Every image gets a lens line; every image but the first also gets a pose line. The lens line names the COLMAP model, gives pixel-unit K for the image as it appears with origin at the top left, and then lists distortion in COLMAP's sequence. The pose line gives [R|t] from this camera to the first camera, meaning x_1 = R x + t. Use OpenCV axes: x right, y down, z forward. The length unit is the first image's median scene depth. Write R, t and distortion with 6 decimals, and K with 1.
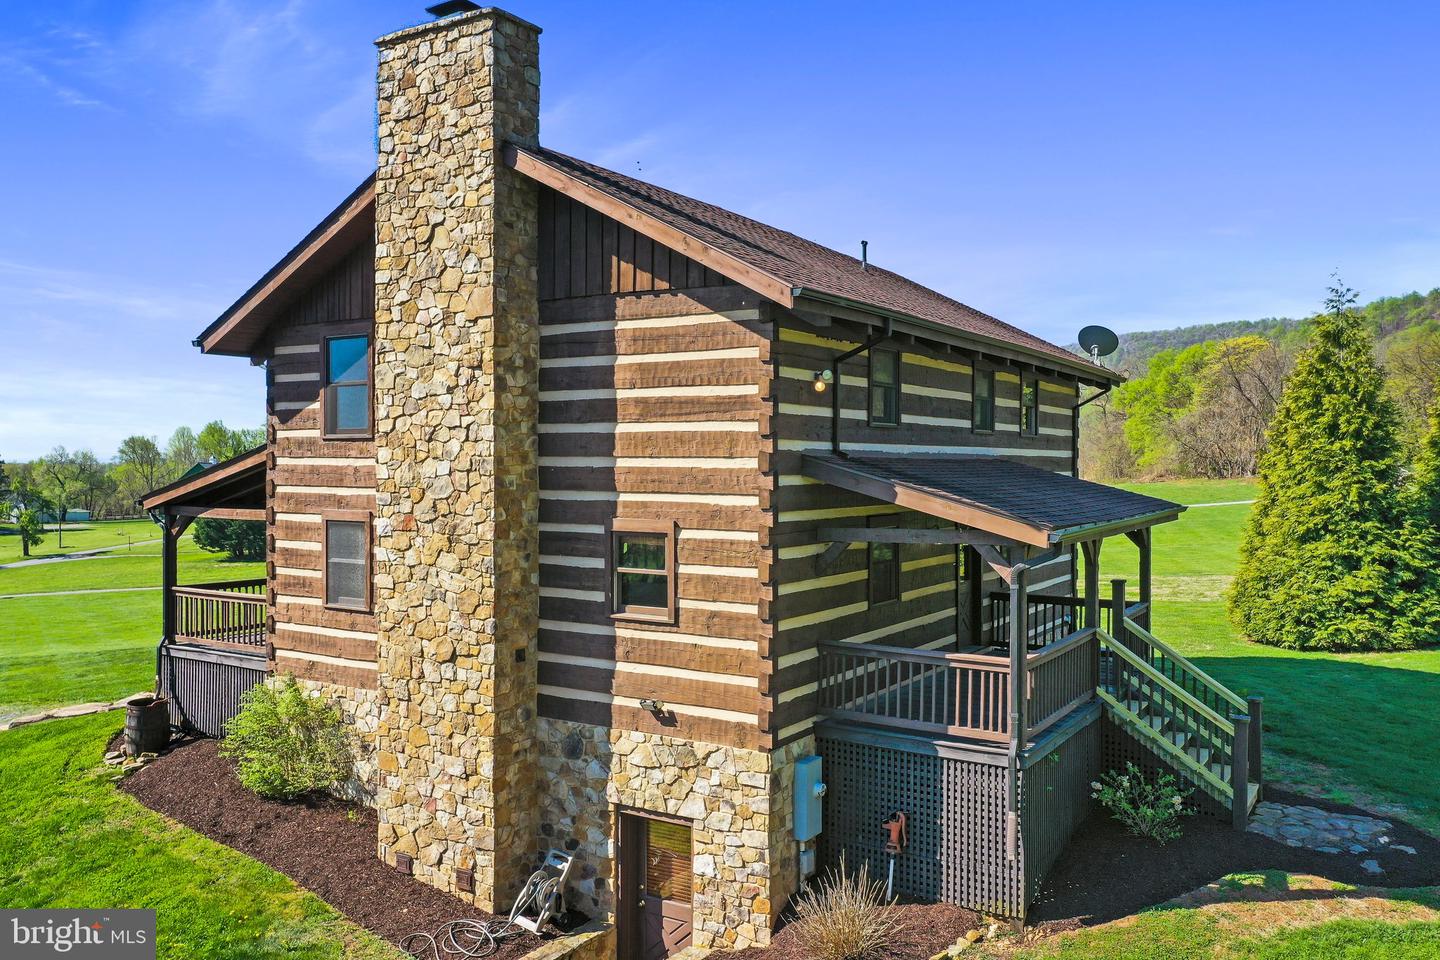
lens RADIAL K [[1145.5, 0, 723.8], [0, 1145.5, 481.1], [0, 0, 1]] dist [0.012476, -0.004573]
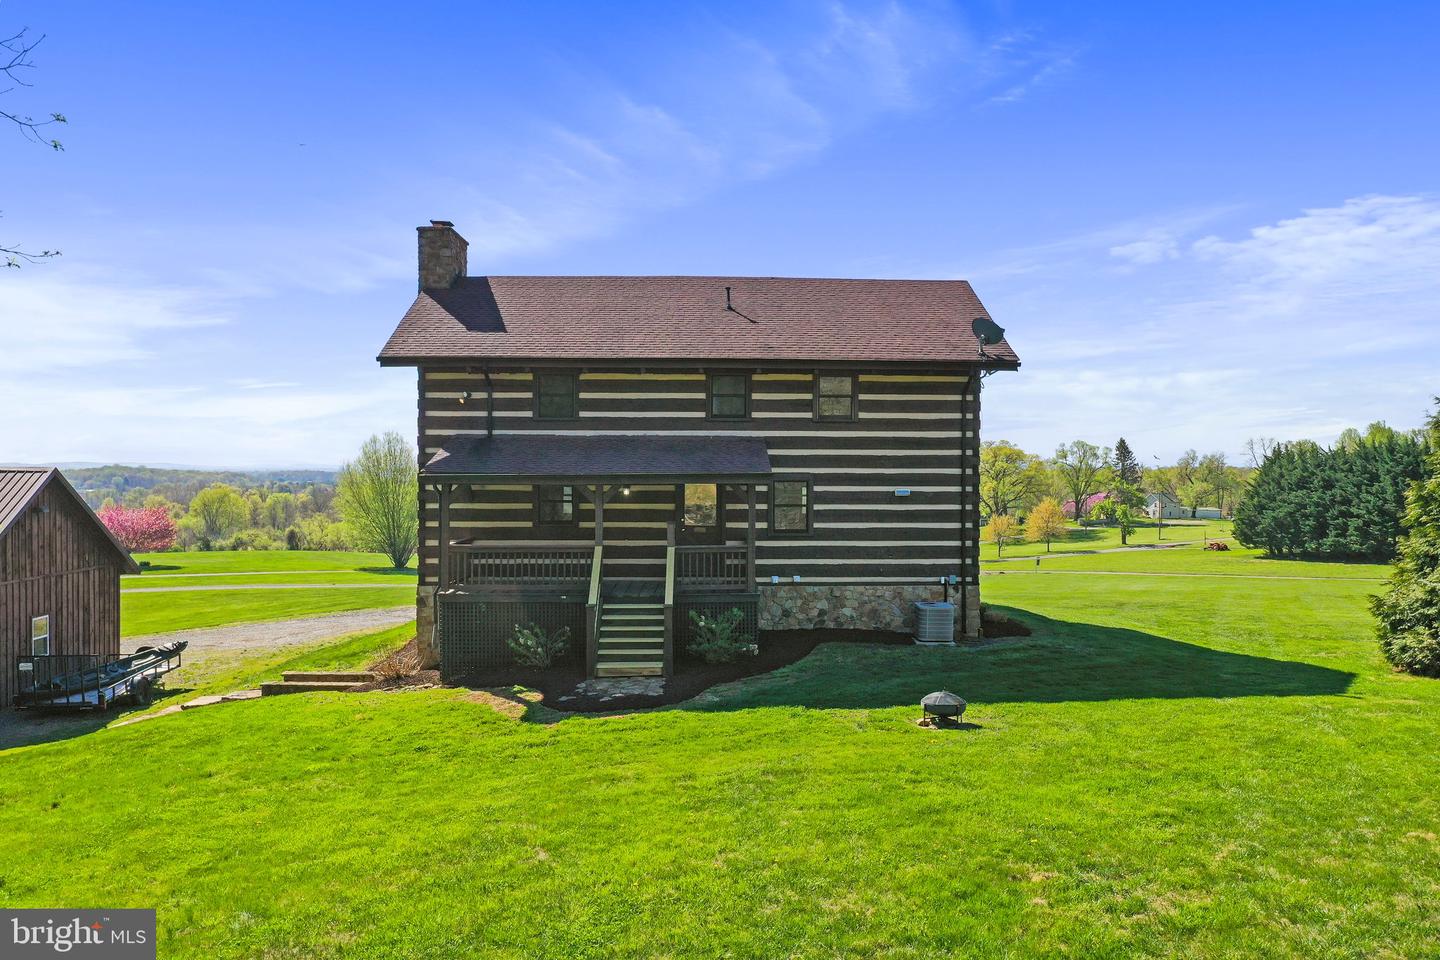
lens RADIAL K [[1161.1, 0, 720.0], [0, 1161.1, 480.0], [0, 0, 1]] dist [-0.004724, -0.001753]
pose [[0.555001, 0.009469, -0.831796, 1.815969], [-0.012594, 0.999916, 0.002980, 0.034792], [0.831754, 0.008822, 0.555074, 0.280425]]
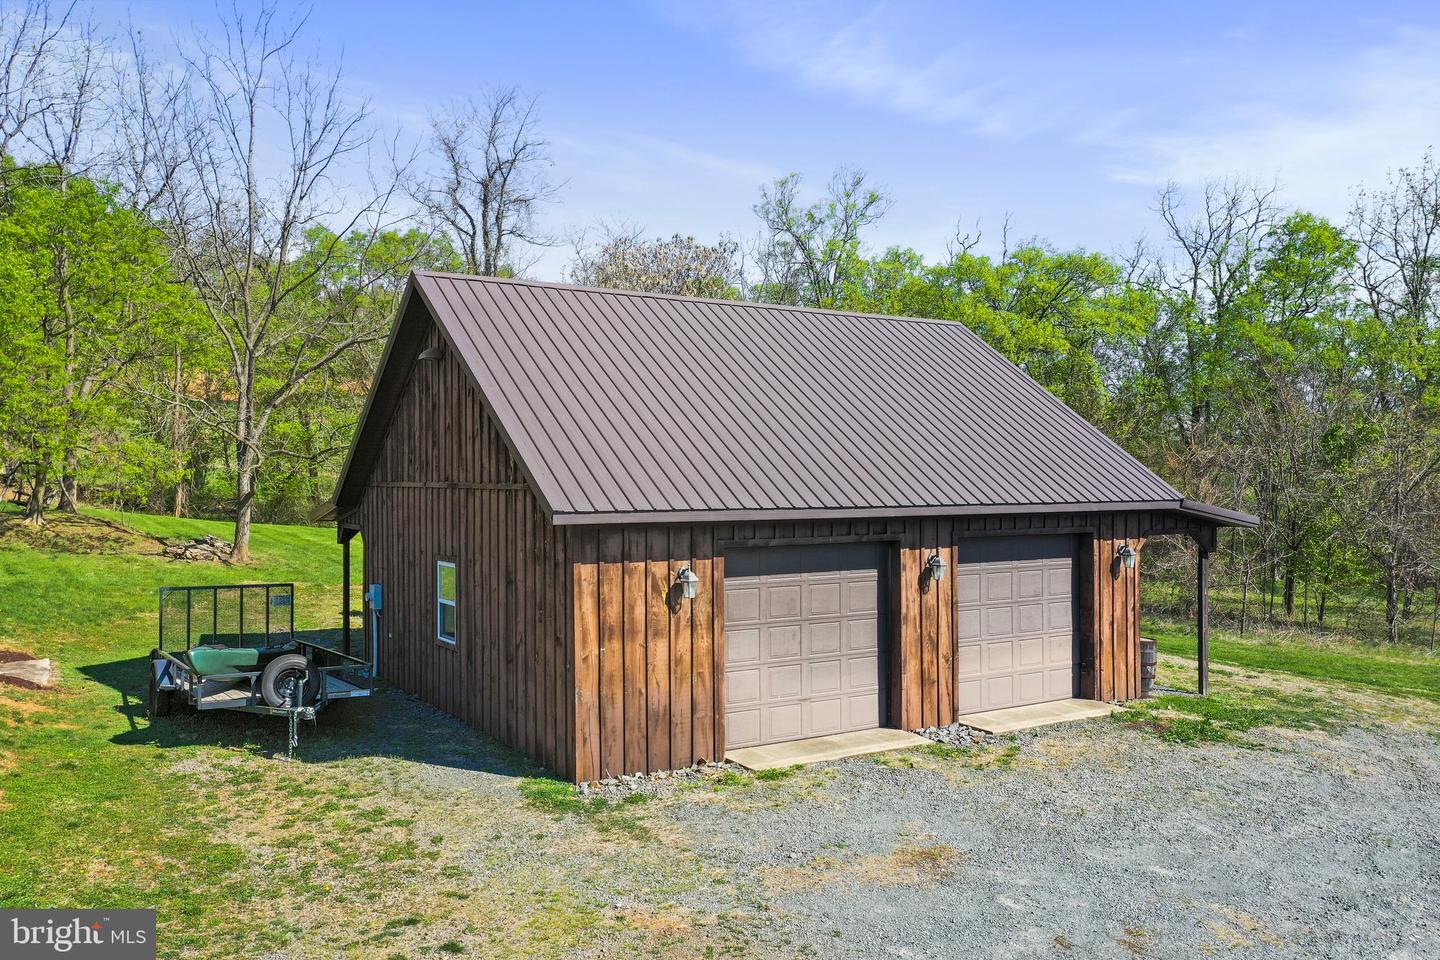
lens RADIAL K [[1145.5, 0, 723.8], [0, 1145.5, 481.1], [0, 0, 1]] dist [0.012476, -0.004573]
pose [[-0.896082, 0.006488, 0.443841, -1.580761], [0.012080, 0.999879, 0.009771, 0.237364], [-0.443724, 0.014117, -0.896052, 1.344853]]
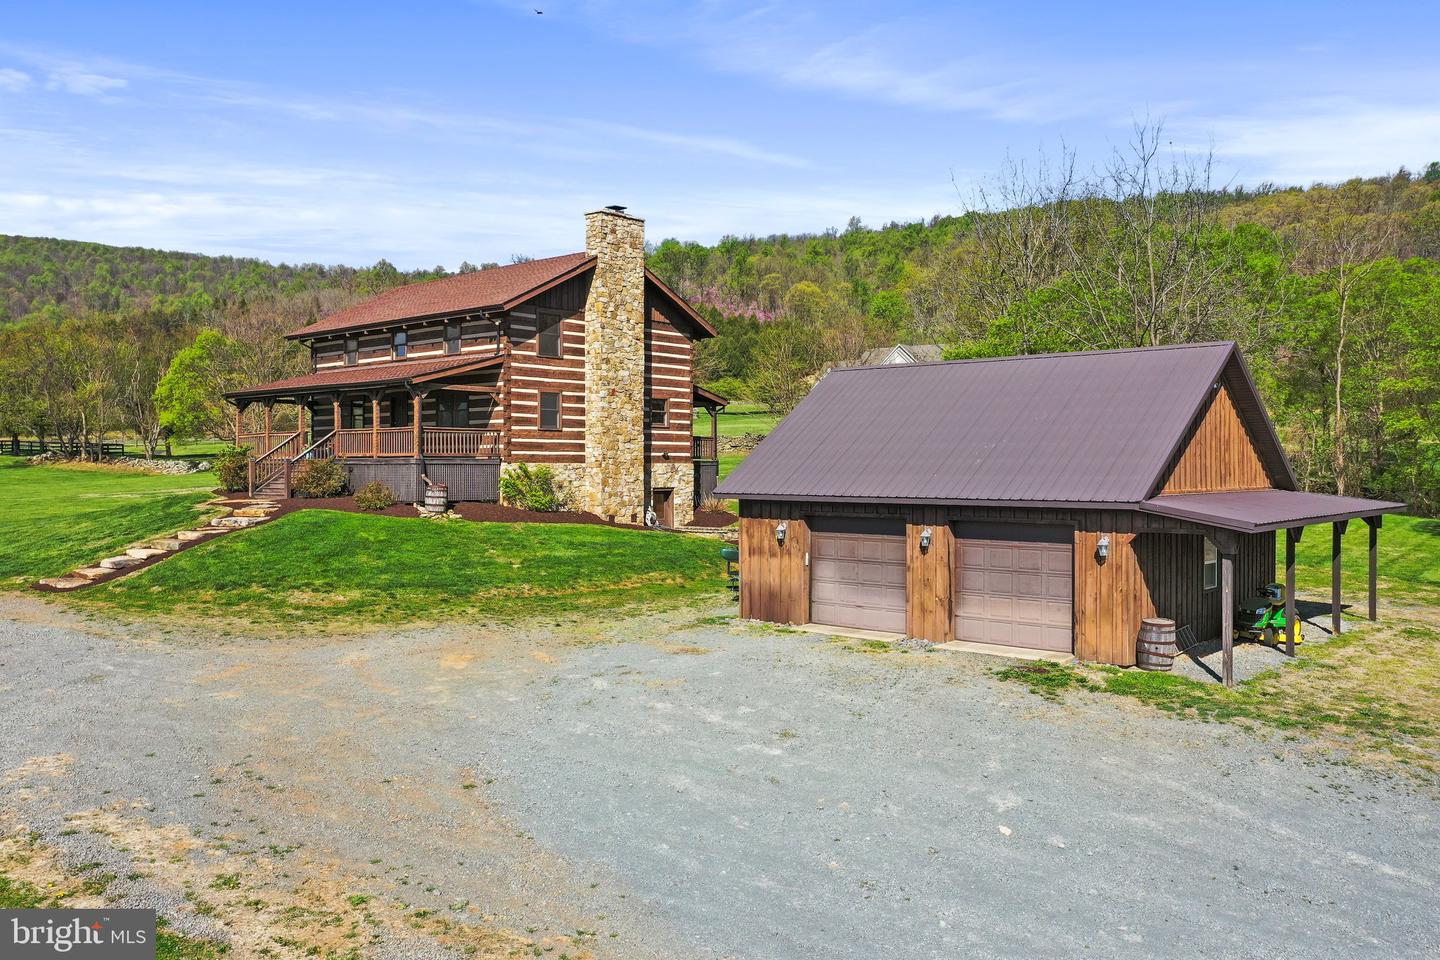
lens RADIAL K [[1143.1, 0, 723.7], [0, 1143.1, 484.3], [0, 0, 1]] dist [0.006946, 0.007850]
pose [[0.170437, -0.018722, 0.985191, -3.002211], [0.014448, 0.999759, 0.016500, 0.220158], [-0.985263, 0.011422, 0.170667, 0.290038]]
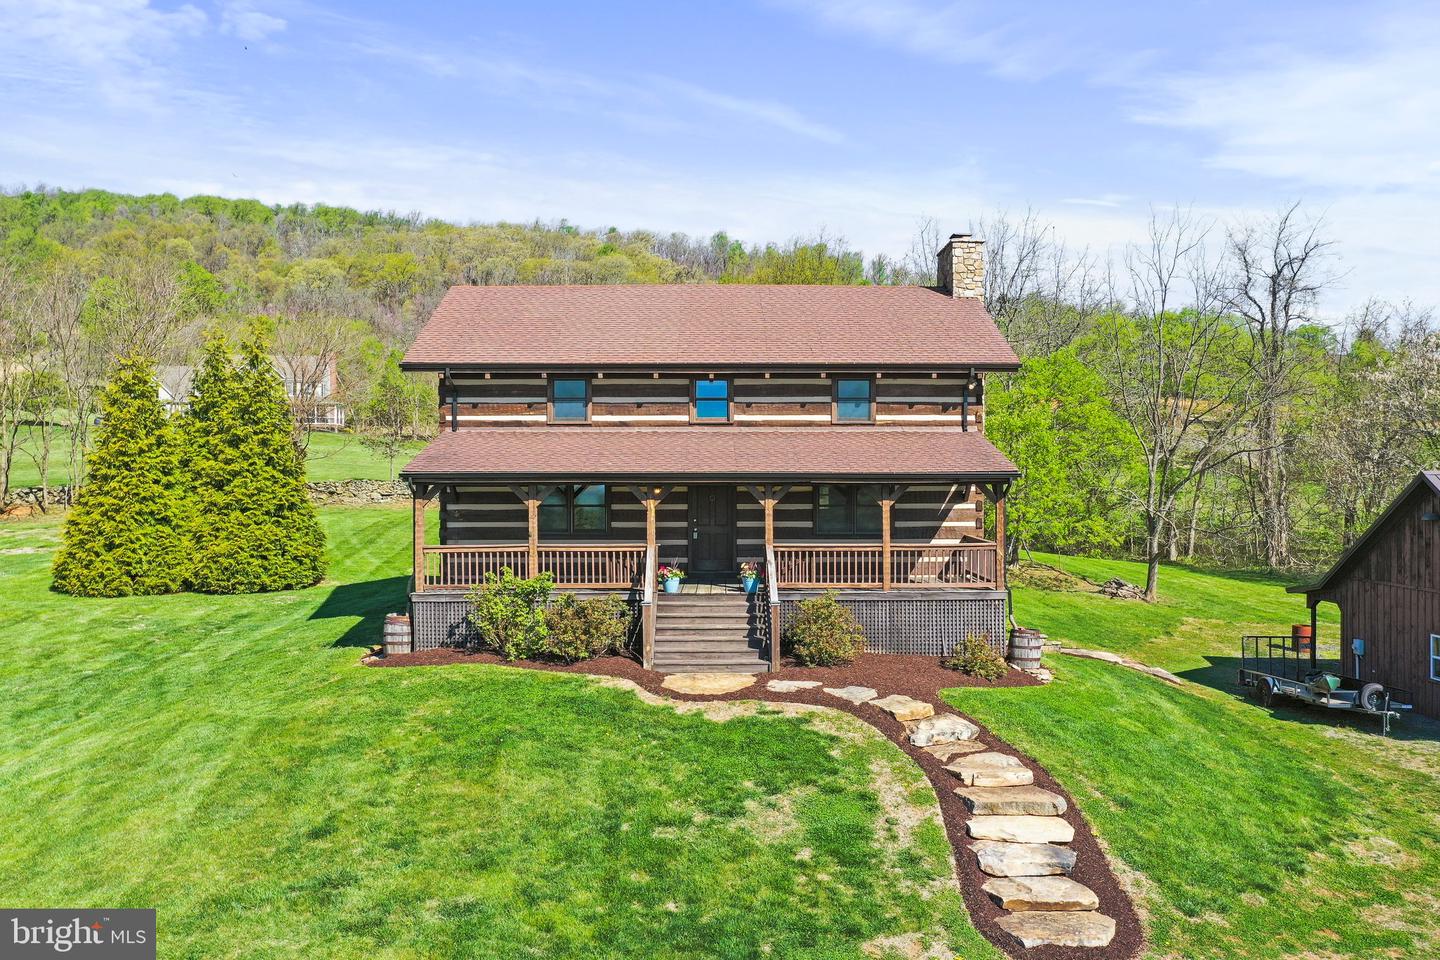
lens RADIAL K [[1143.1, 0, 723.7], [0, 1143.1, 484.3], [0, 0, 1]] dist [0.006946, 0.007850]
pose [[-0.539894, -0.001035, 0.841733, -1.839462], [0.012655, 0.999876, 0.009346, 0.021969], [-0.841638, 0.015698, -0.539814, 2.598712]]
